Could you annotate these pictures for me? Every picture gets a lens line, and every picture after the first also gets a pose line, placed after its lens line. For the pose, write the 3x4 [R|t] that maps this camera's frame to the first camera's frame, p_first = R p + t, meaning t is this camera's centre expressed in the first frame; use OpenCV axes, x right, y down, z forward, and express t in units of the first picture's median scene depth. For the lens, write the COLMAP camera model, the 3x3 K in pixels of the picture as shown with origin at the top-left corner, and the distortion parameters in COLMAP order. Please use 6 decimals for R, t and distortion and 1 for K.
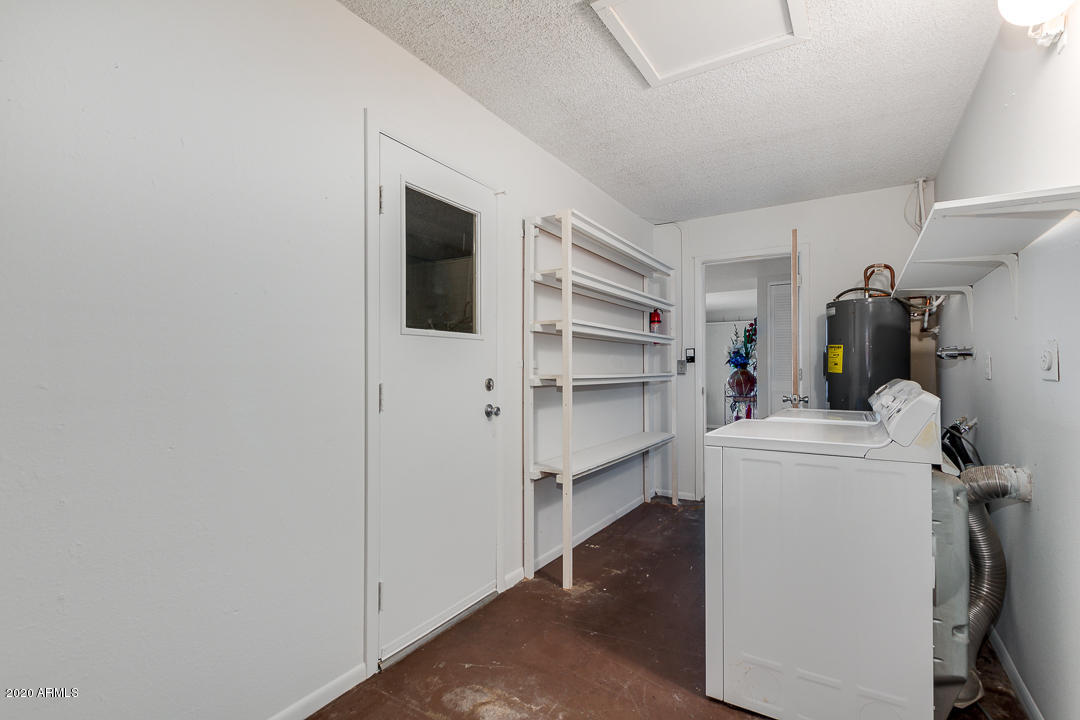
lens RADIAL K [[505.8, 0, 538.7], [0, 505.8, 362.6], [0, 0, 1]] dist [0.007287, -0.003948]
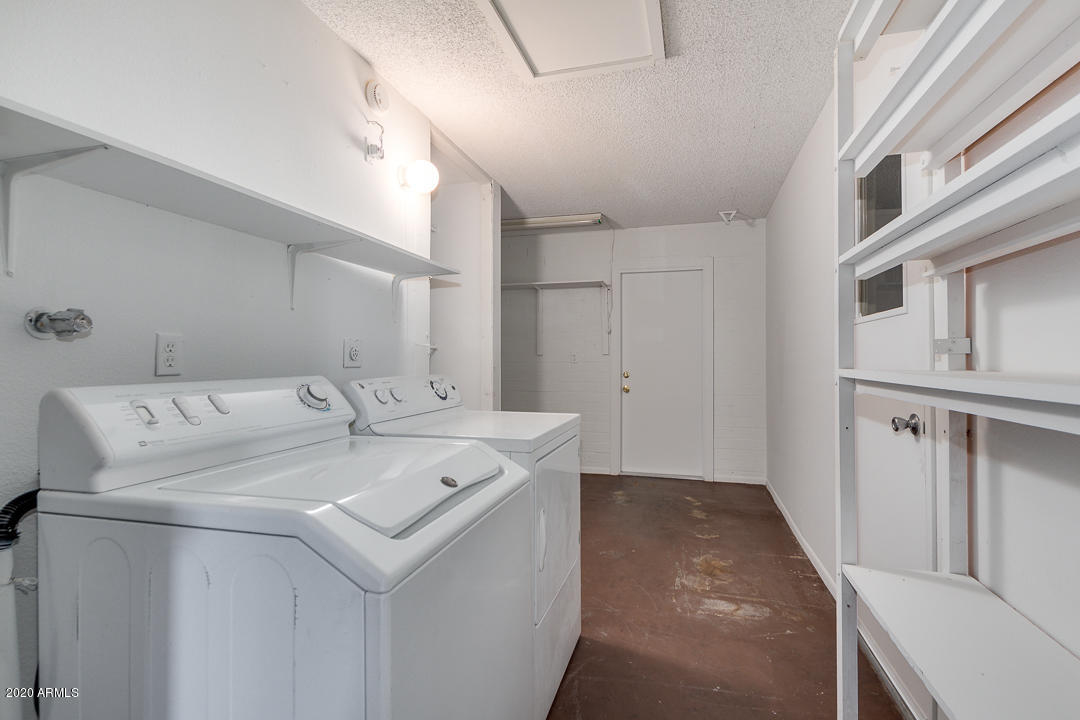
lens RADIAL K [[505.8, 0, 542.3], [0, 505.8, 357.7], [0, 0, 1]] dist [0.007287, -0.003948]
pose [[-0.962192, 0.000000, -0.272372, 0.726901], [0.002508, 0.999958, -0.008860, 0.018291], [0.272360, -0.009208, -0.962151, 2.085105]]
